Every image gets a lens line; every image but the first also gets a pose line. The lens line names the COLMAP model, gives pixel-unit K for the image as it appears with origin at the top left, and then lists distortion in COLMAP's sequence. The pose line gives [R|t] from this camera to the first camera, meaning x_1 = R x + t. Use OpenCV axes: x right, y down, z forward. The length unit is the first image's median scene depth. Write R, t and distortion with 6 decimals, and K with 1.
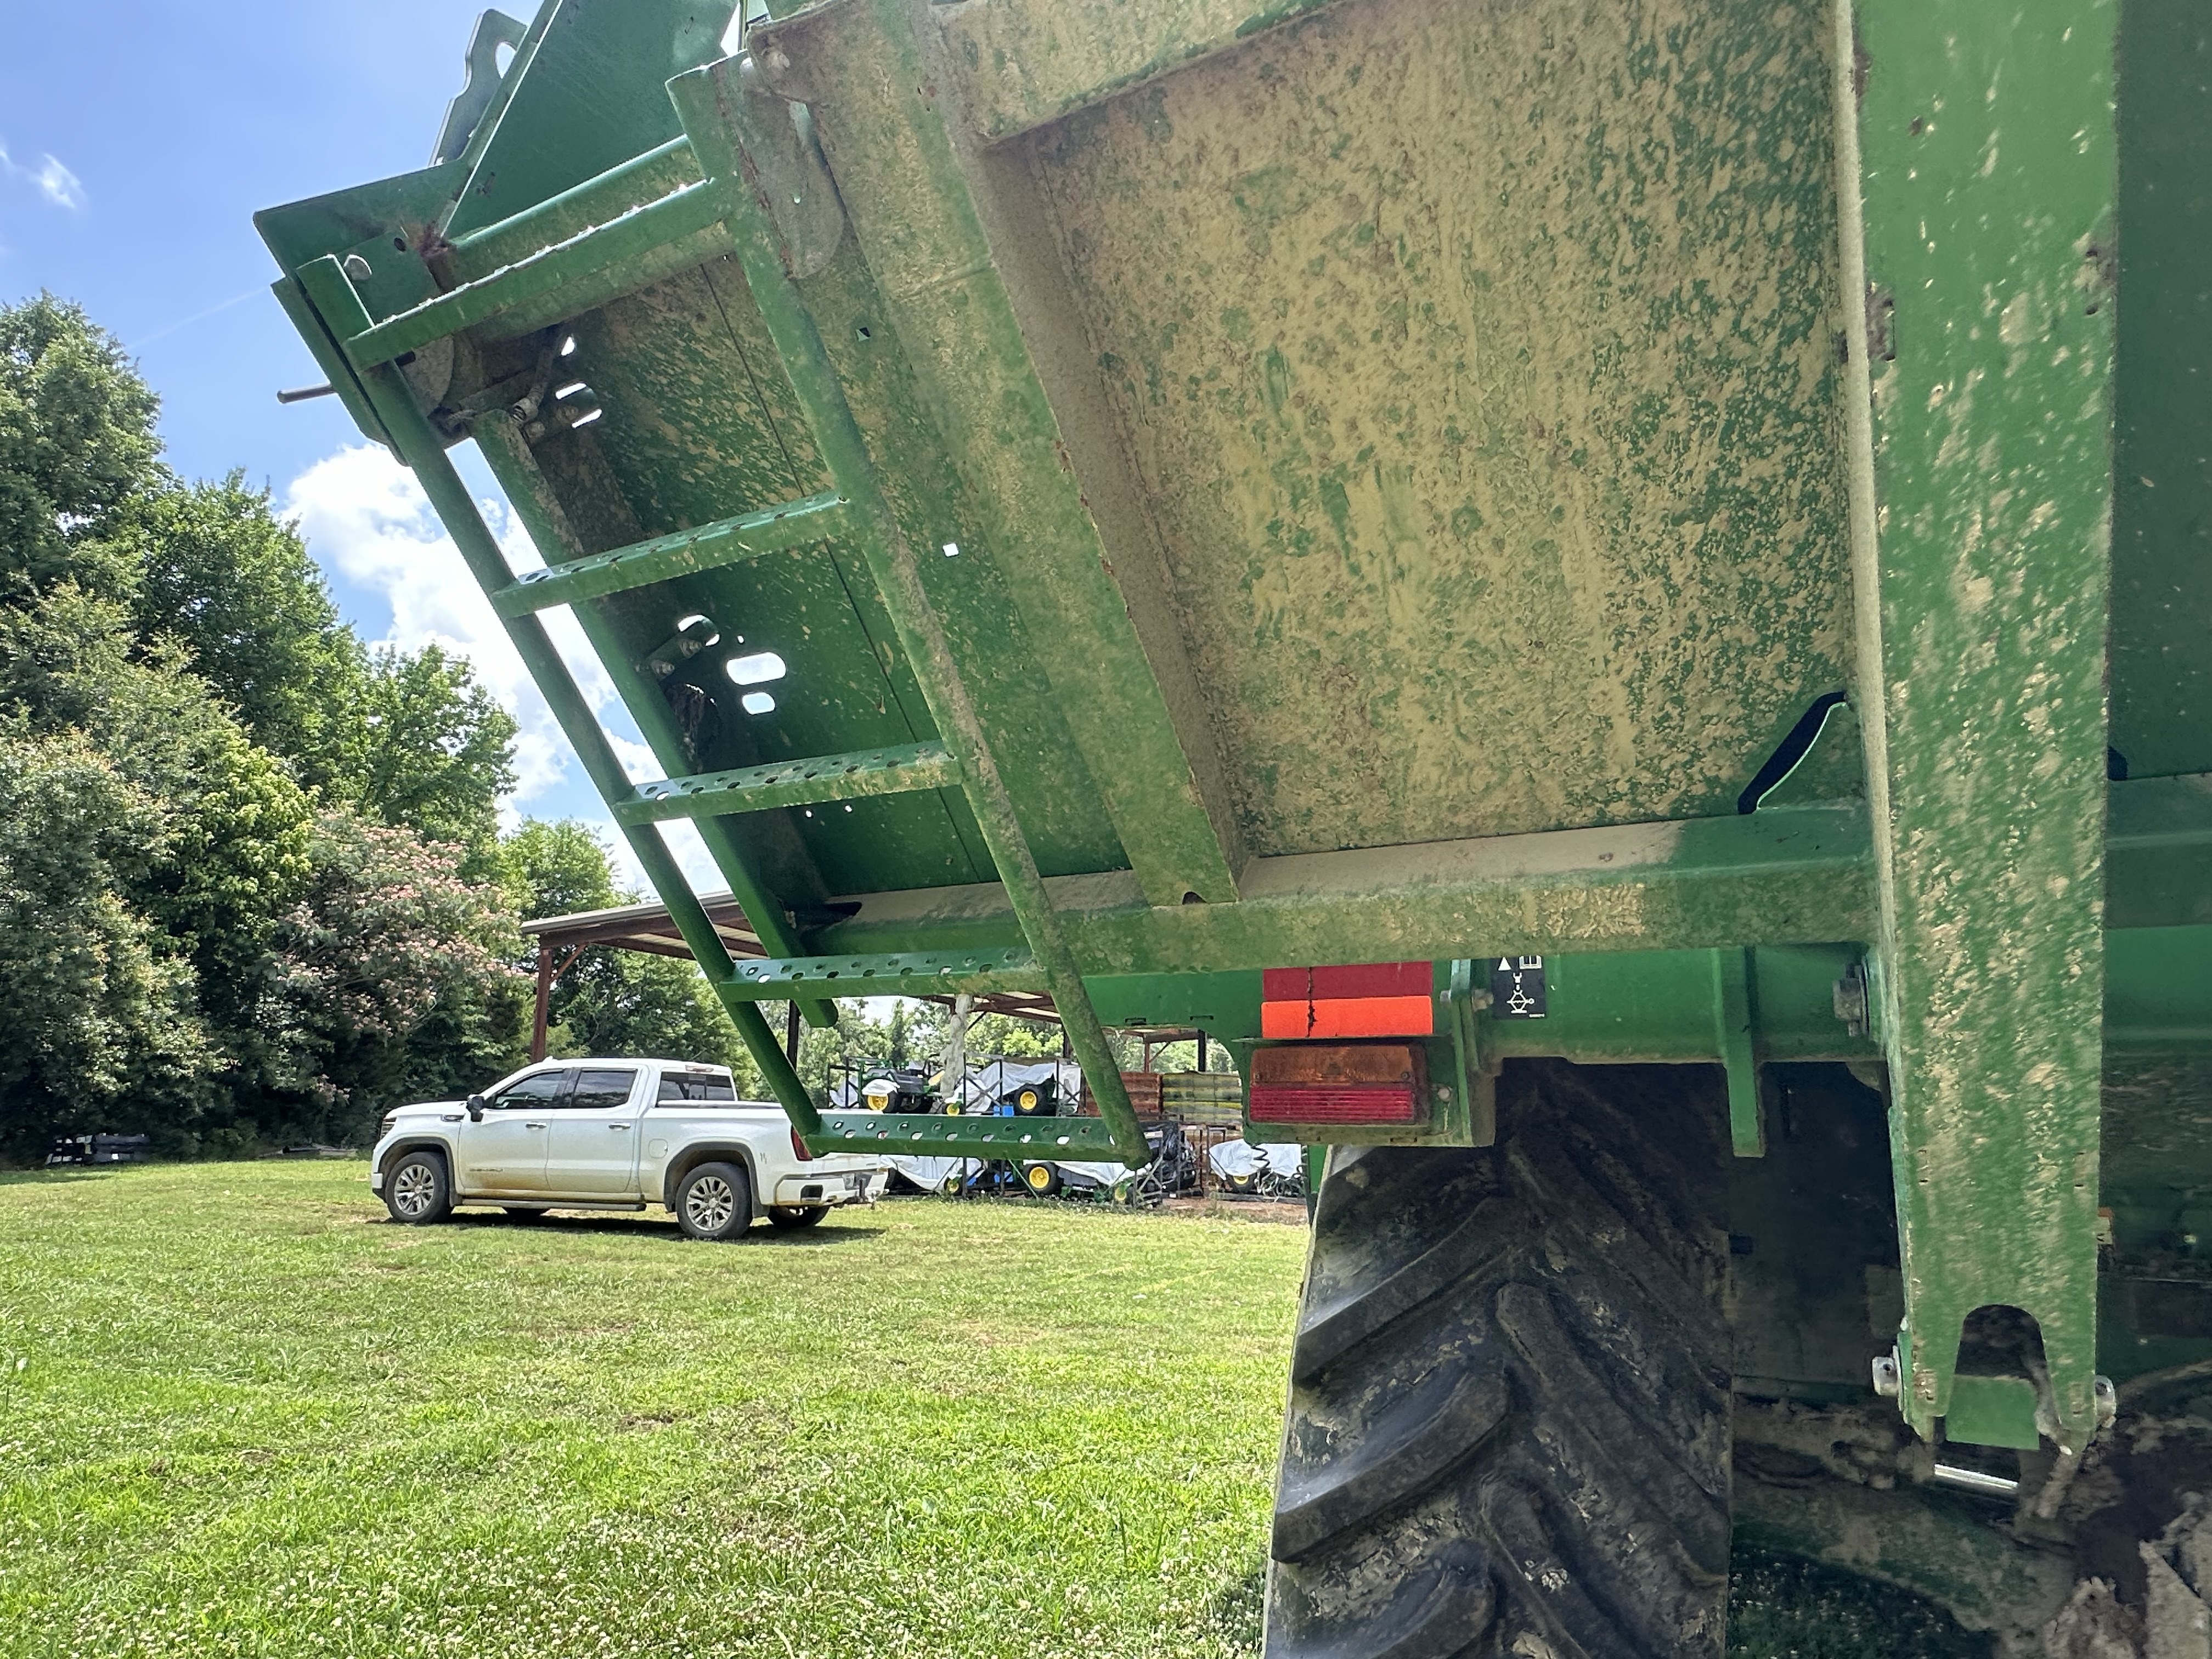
lens RADIAL K [[1442.1, 0, 1062.3], [0, 1442.1, 829.9], [0, 0, 1]] dist [-0.003514, -0.000171]
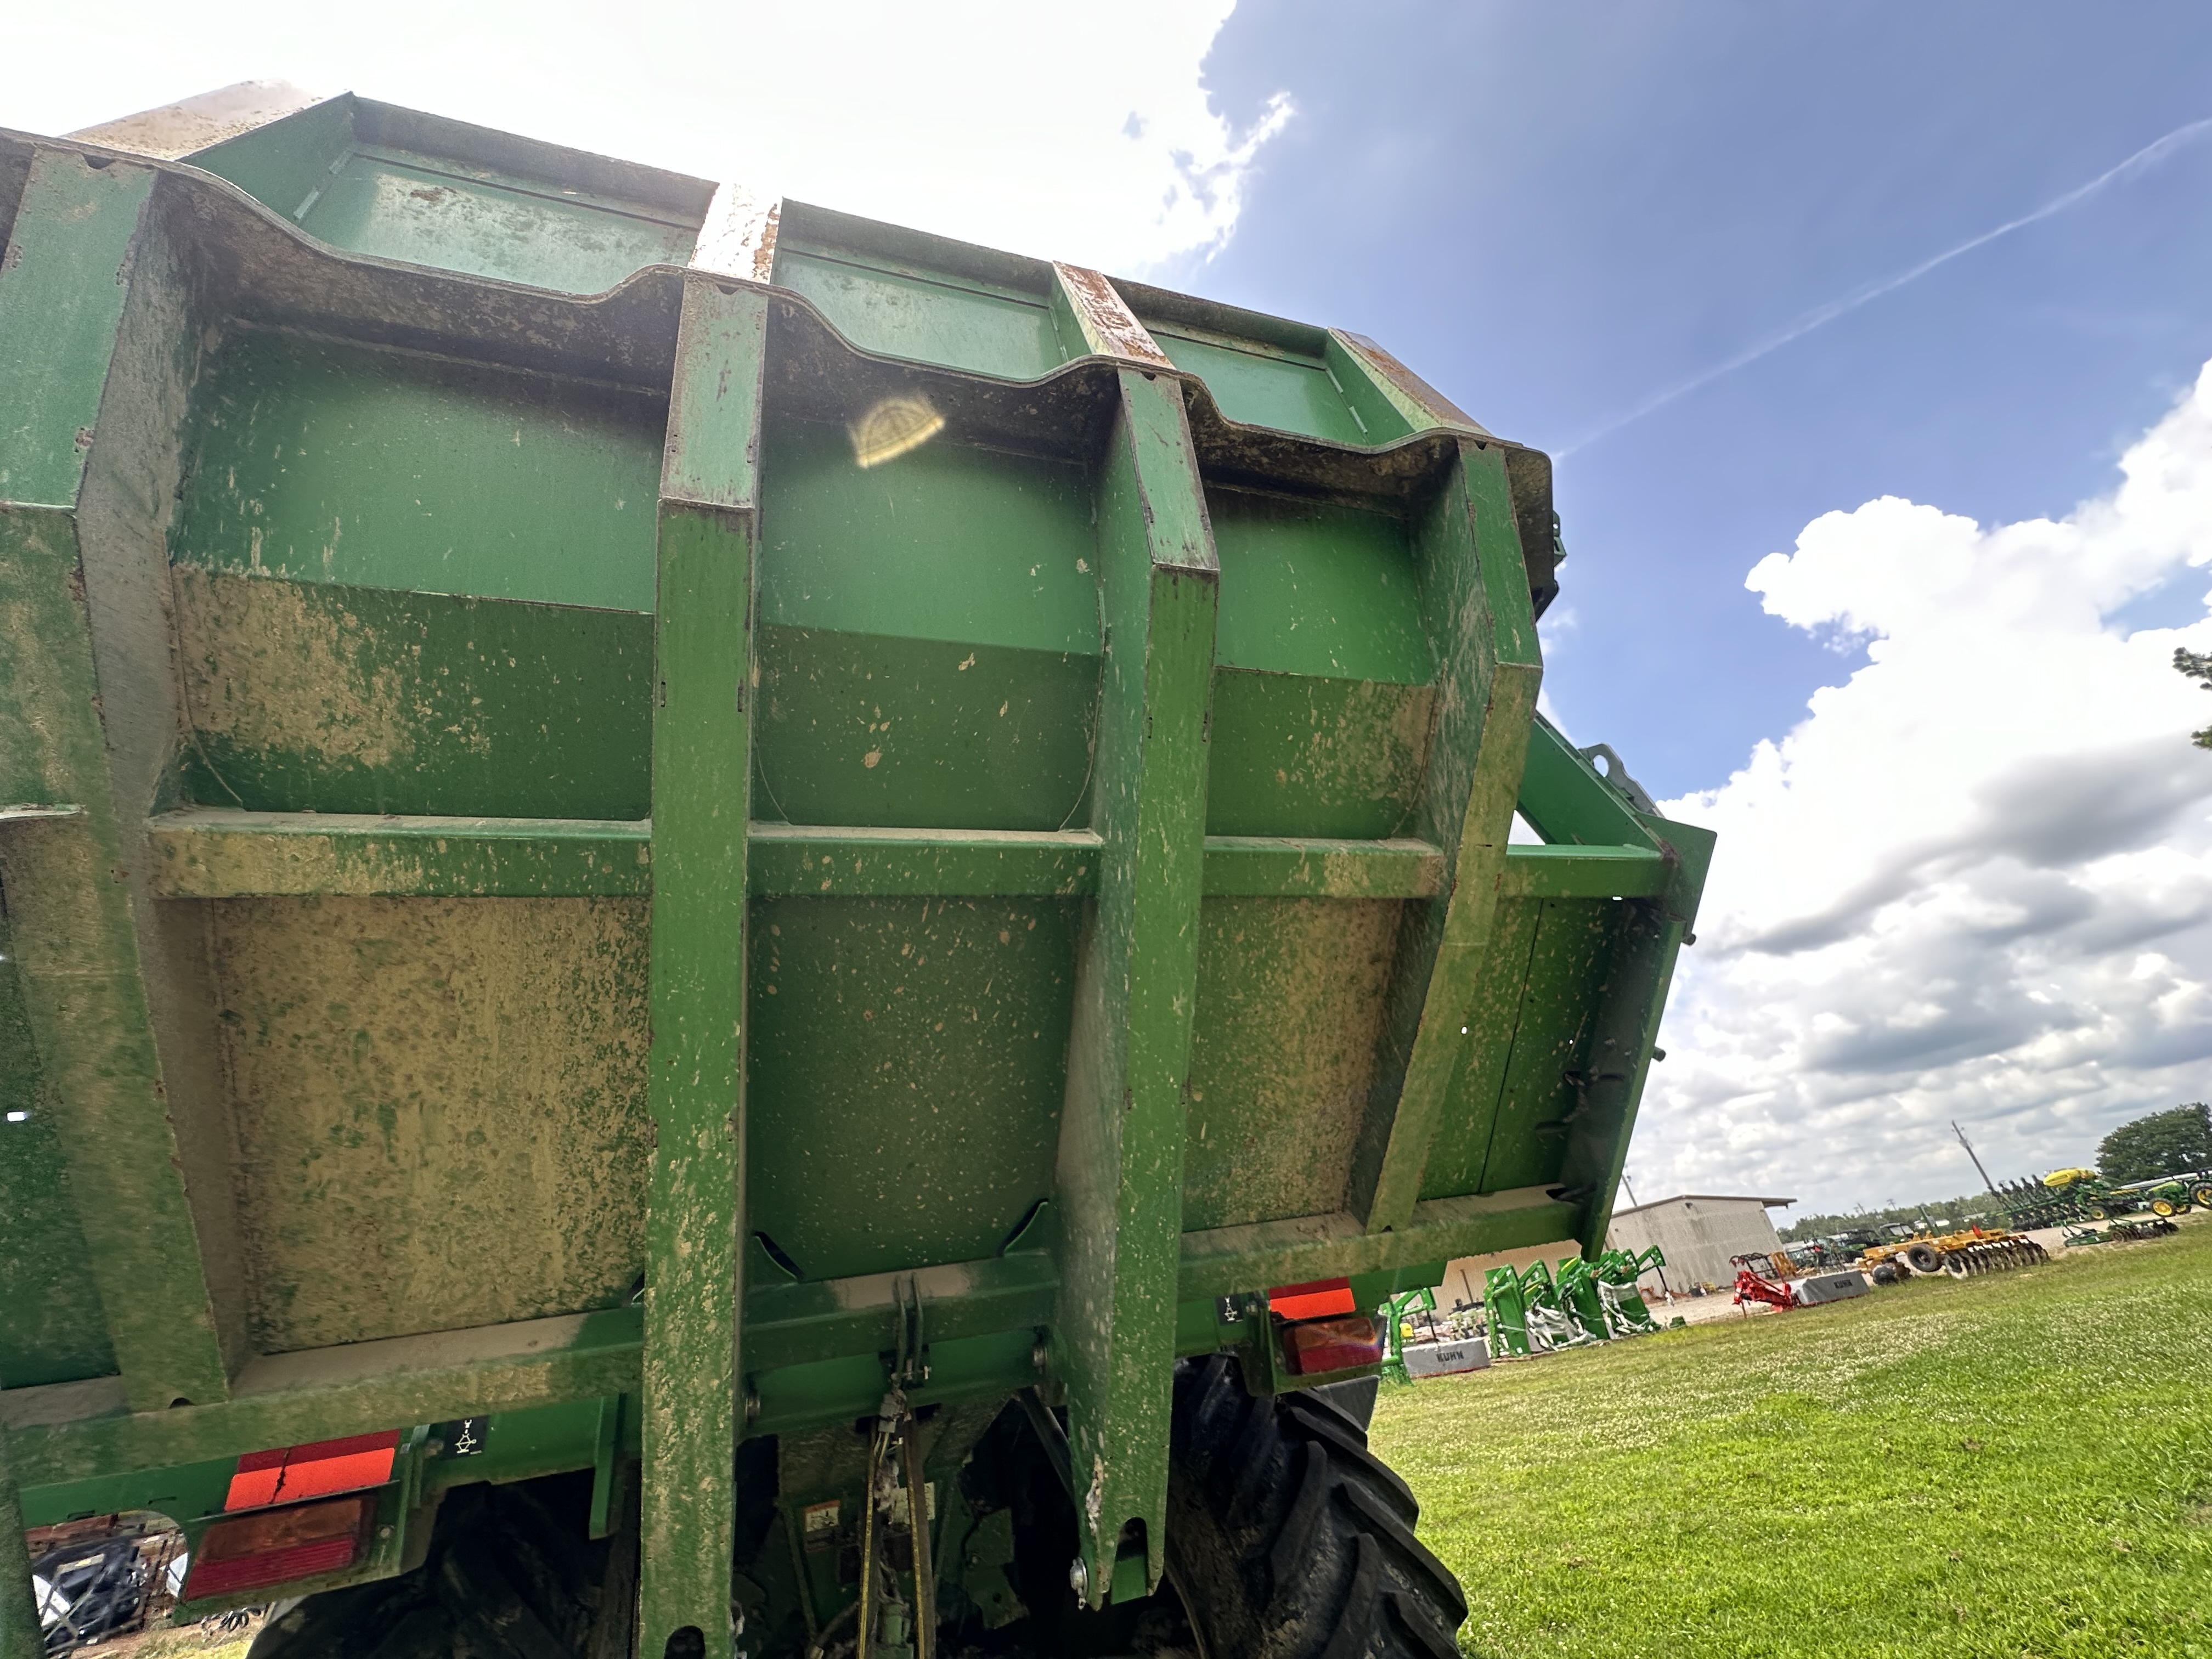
lens RADIAL K [[886.4, 0, 1106.0], [0, 886.4, 829.5], [0, 0, 1]] dist [-0.005311, 0.000669]
pose [[0.683953, 0.264935, 0.679719, -0.019397], [0.033089, 0.919502, -0.391690, -0.117093], [-0.728775, 0.290389, 0.620129, -0.309569]]
